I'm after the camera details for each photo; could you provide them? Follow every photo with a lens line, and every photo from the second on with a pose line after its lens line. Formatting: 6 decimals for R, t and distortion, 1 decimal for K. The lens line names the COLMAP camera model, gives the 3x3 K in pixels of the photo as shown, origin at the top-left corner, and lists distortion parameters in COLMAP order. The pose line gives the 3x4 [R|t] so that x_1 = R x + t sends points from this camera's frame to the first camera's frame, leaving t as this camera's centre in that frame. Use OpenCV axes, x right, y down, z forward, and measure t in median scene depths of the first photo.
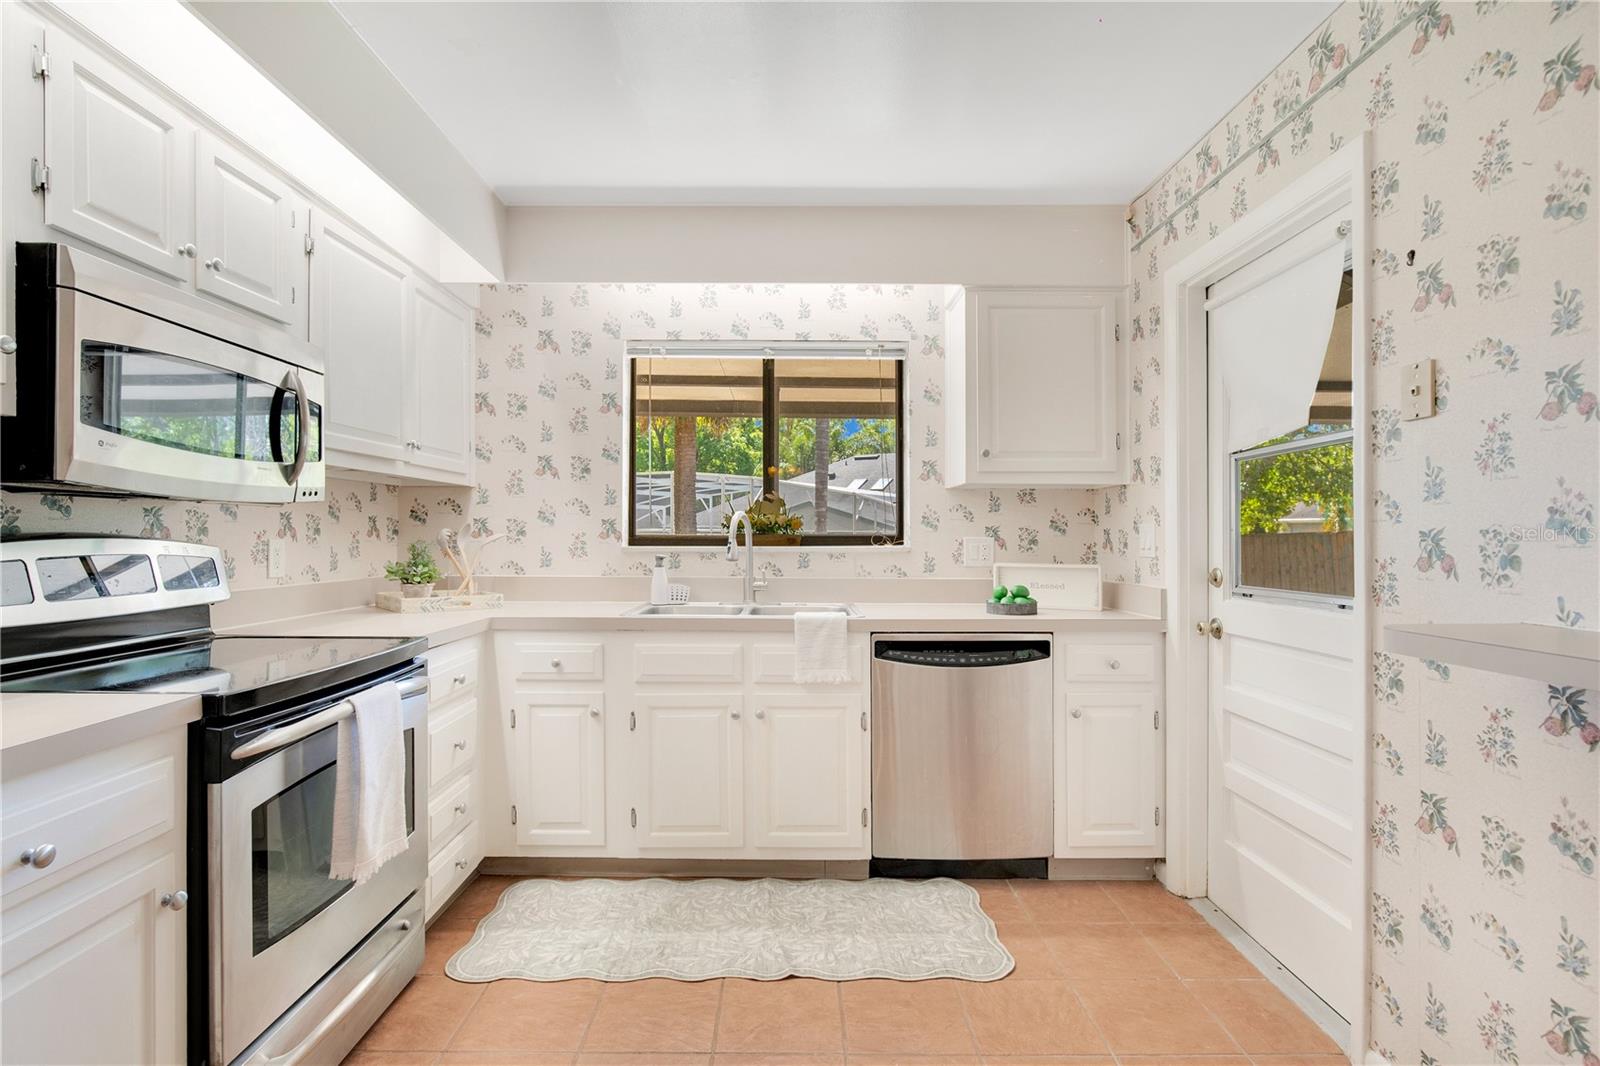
lens RADIAL K [[745.4, 0, 802.8], [0, 745.4, 548.0], [0, 0, 1]] dist [-0.013031, 0.000156]
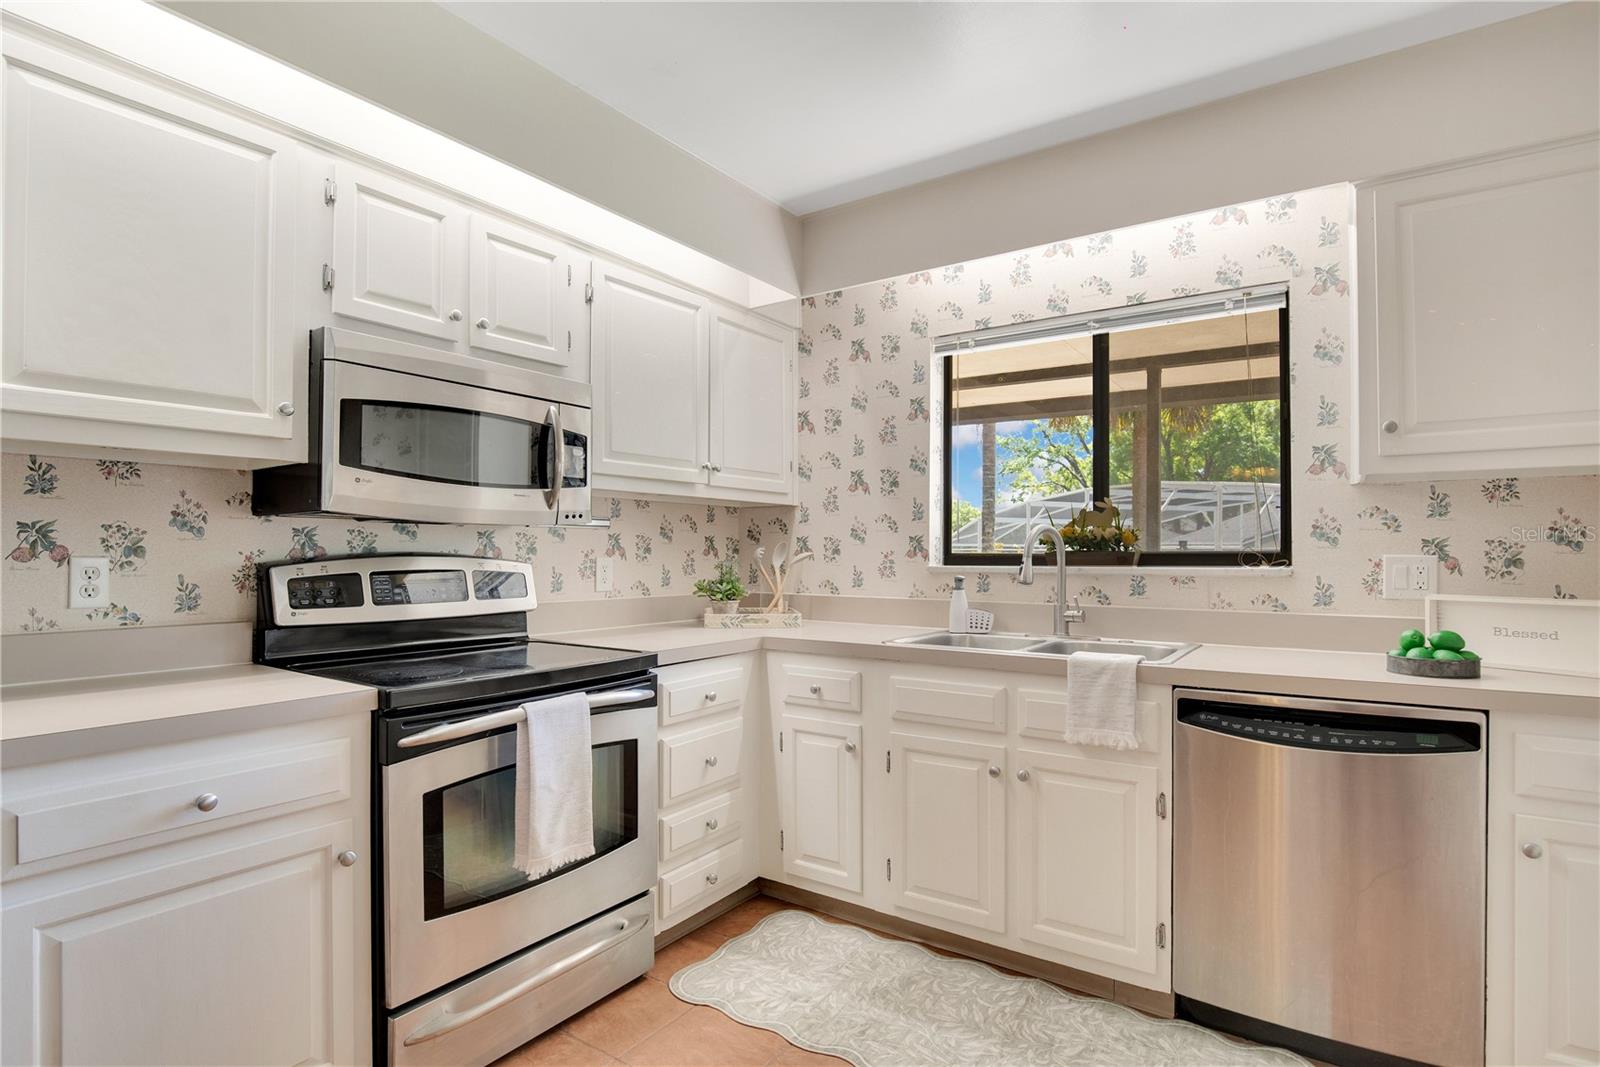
lens RADIAL K [[786.8, 0, 842.9], [0, 786.8, 564.1], [0, 0, 1]] dist [-0.029004, -0.000060]
pose [[0.835998, 0.004607, -0.548713, 0.240132], [-0.007489, 0.999967, -0.003015, -0.000844], [0.548682, 0.006630, 0.836005, 0.181024]]
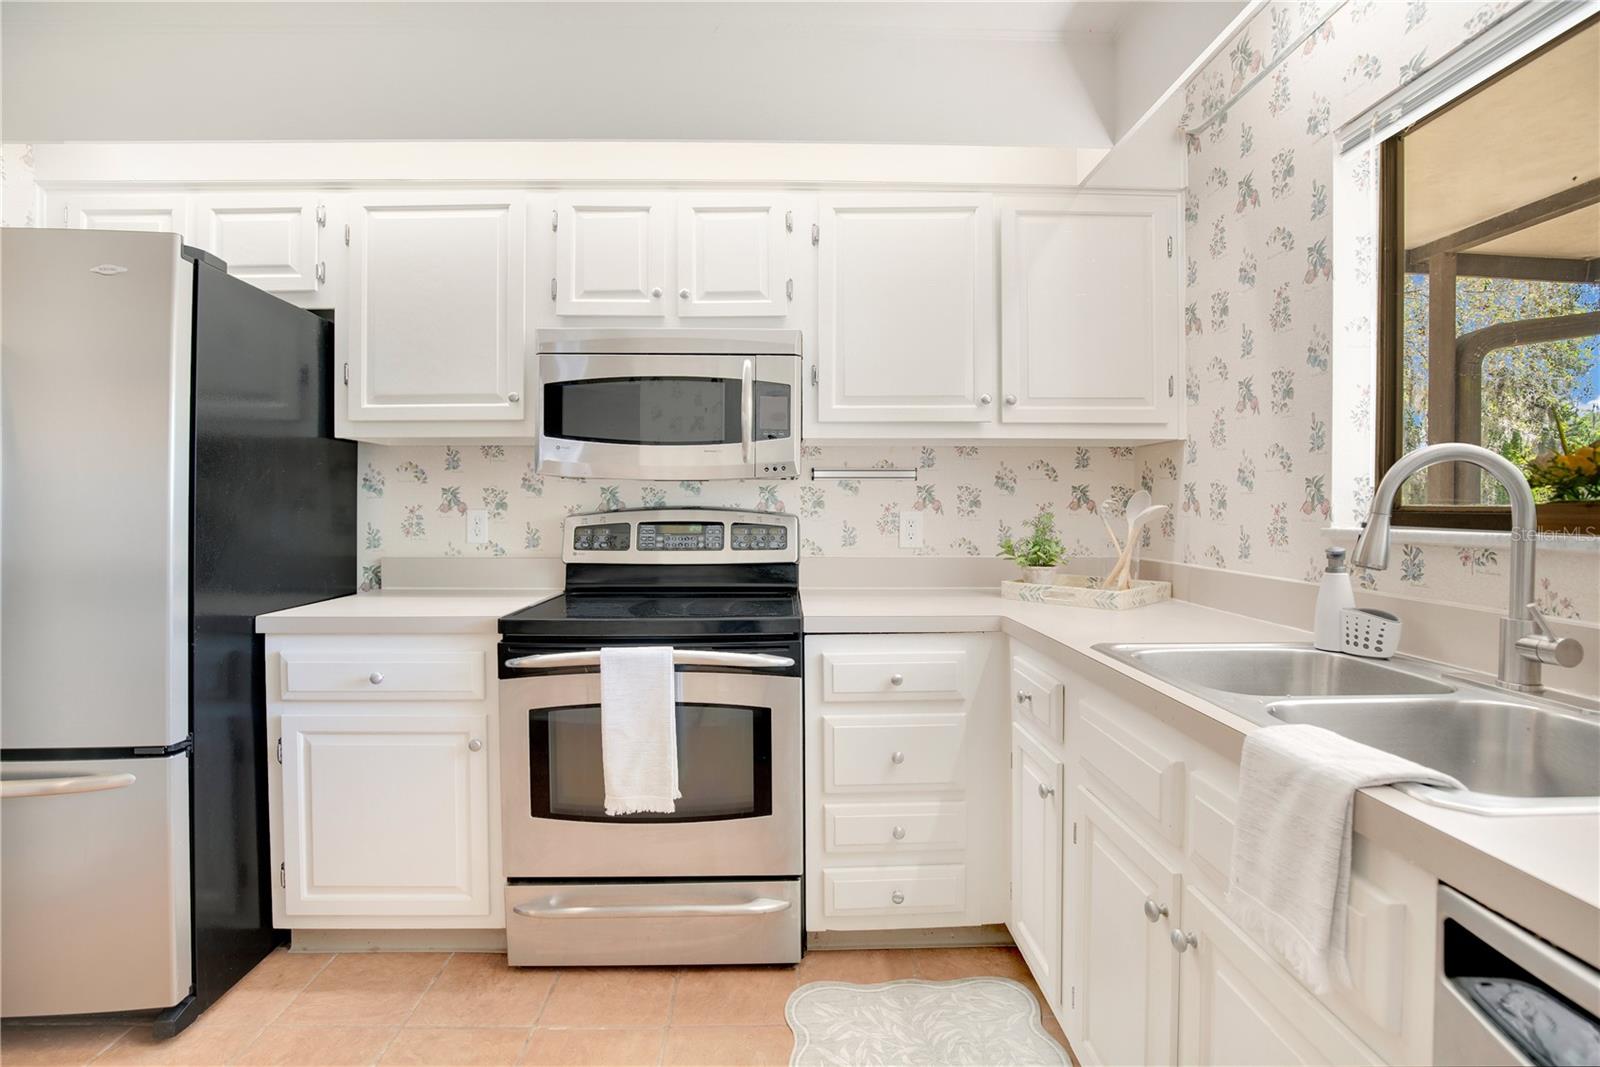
lens RADIAL K [[759.4, 0, 801.4], [0, 759.4, 528.0], [0, 0, 1]] dist [-0.034211, 0.000164]
pose [[0.023943, 0.023390, -0.999440, 0.338411], [-0.017220, 0.999588, 0.022981, -0.009842], [0.999565, 0.016660, 0.024336, 0.765496]]
